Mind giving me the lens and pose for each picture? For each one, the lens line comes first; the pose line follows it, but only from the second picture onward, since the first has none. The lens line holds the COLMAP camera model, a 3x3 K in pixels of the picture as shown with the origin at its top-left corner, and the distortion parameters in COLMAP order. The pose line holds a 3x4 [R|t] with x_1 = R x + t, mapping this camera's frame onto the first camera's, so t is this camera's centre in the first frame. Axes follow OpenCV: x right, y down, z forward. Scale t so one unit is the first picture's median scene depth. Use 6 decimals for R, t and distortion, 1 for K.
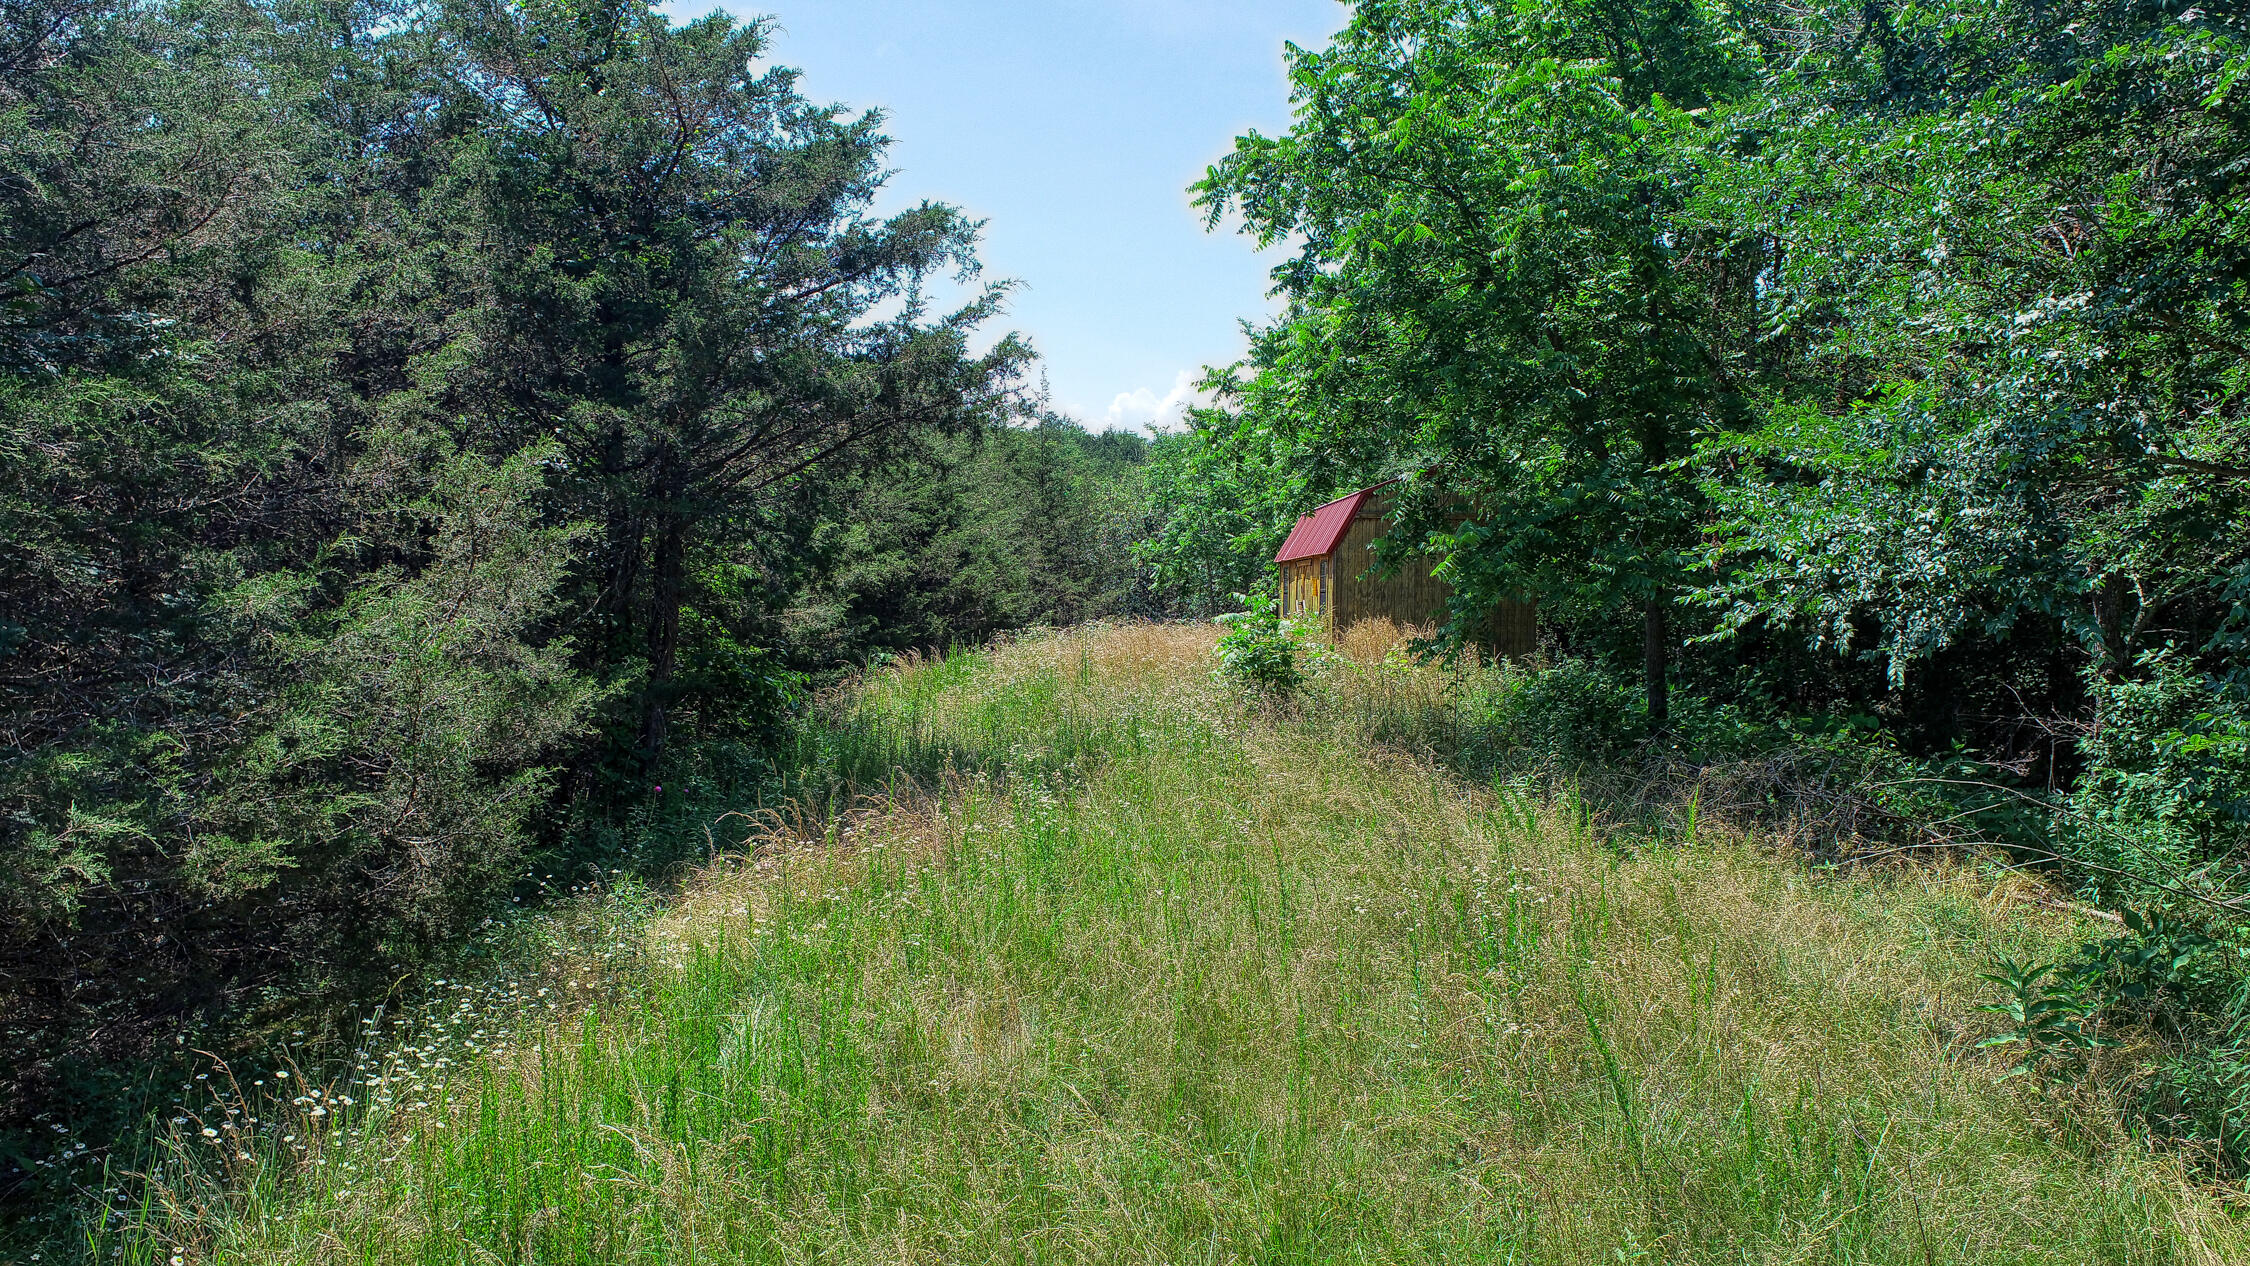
lens RADIAL K [[1523.7, 0, 1113.7], [0, 1523.7, 632.4], [0, 0, 1]] dist [-0.012644, 0.006208]
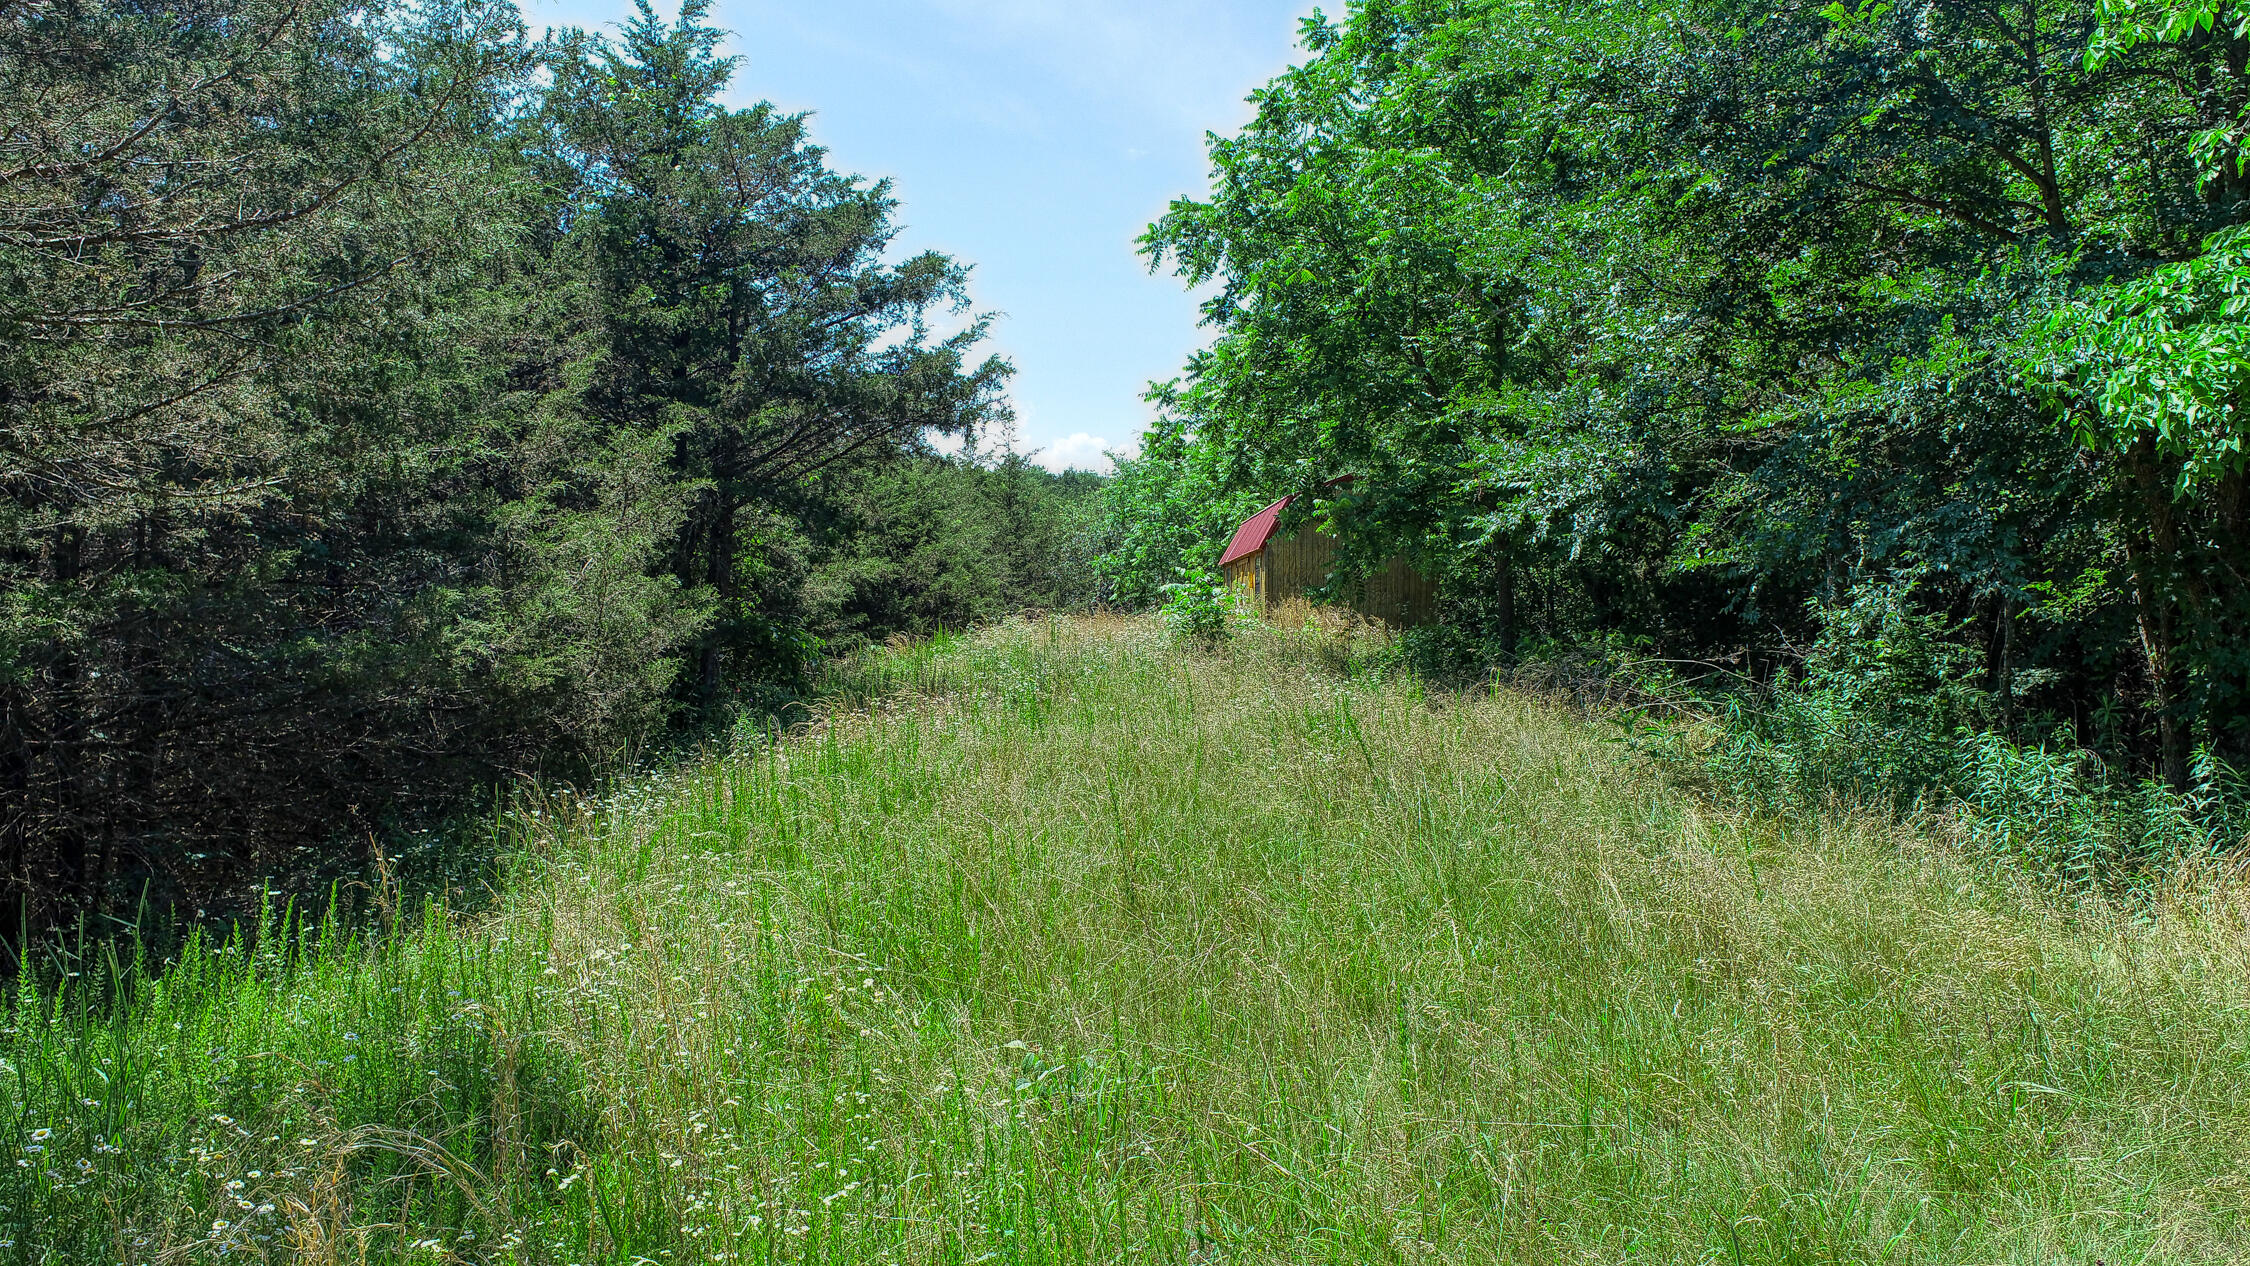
lens RADIAL K [[1523.7, 0, 1136.9], [0, 1523.7, 632.2], [0, 0, 1]] dist [-0.012644, 0.006208]
pose [[0.999138, -0.008436, 0.040635, -0.003417], [0.009520, 0.999602, -0.026546, 0.070975], [-0.040395, 0.026910, 0.998821, -0.270287]]
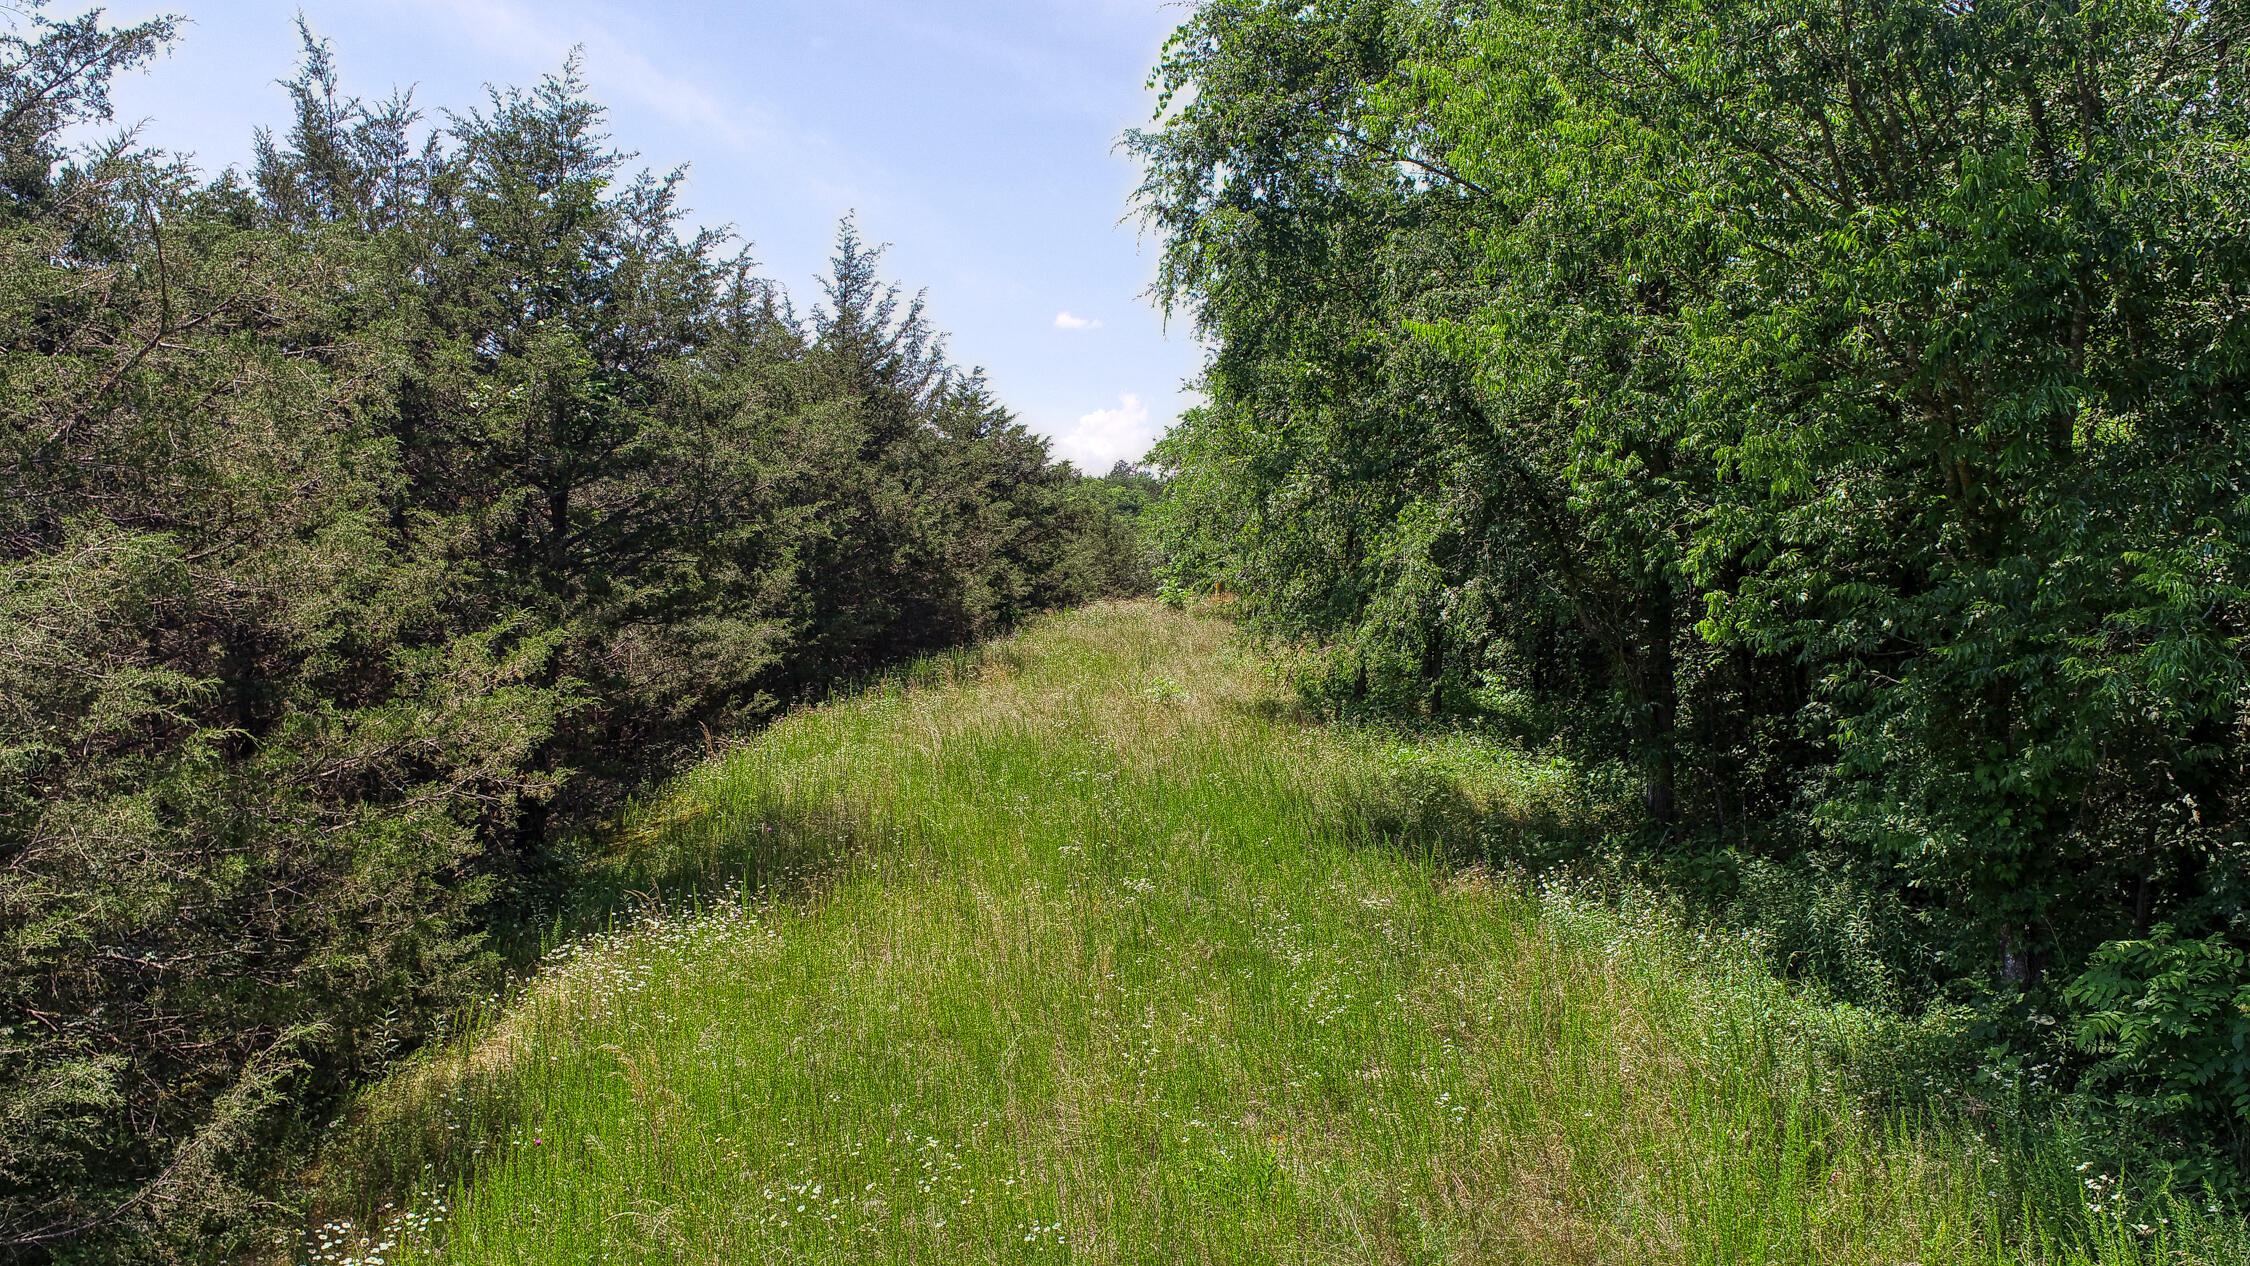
lens RADIAL K [[1523.7, 0, 1125.3], [0, 1523.7, 630.9], [0, 0, 1]] dist [-0.012644, 0.006208]
pose [[0.999037, -0.005104, -0.043588, 0.173446], [0.004139, 0.999745, -0.022200, 0.175860], [0.043690, 0.021998, 0.998803, -2.553725]]
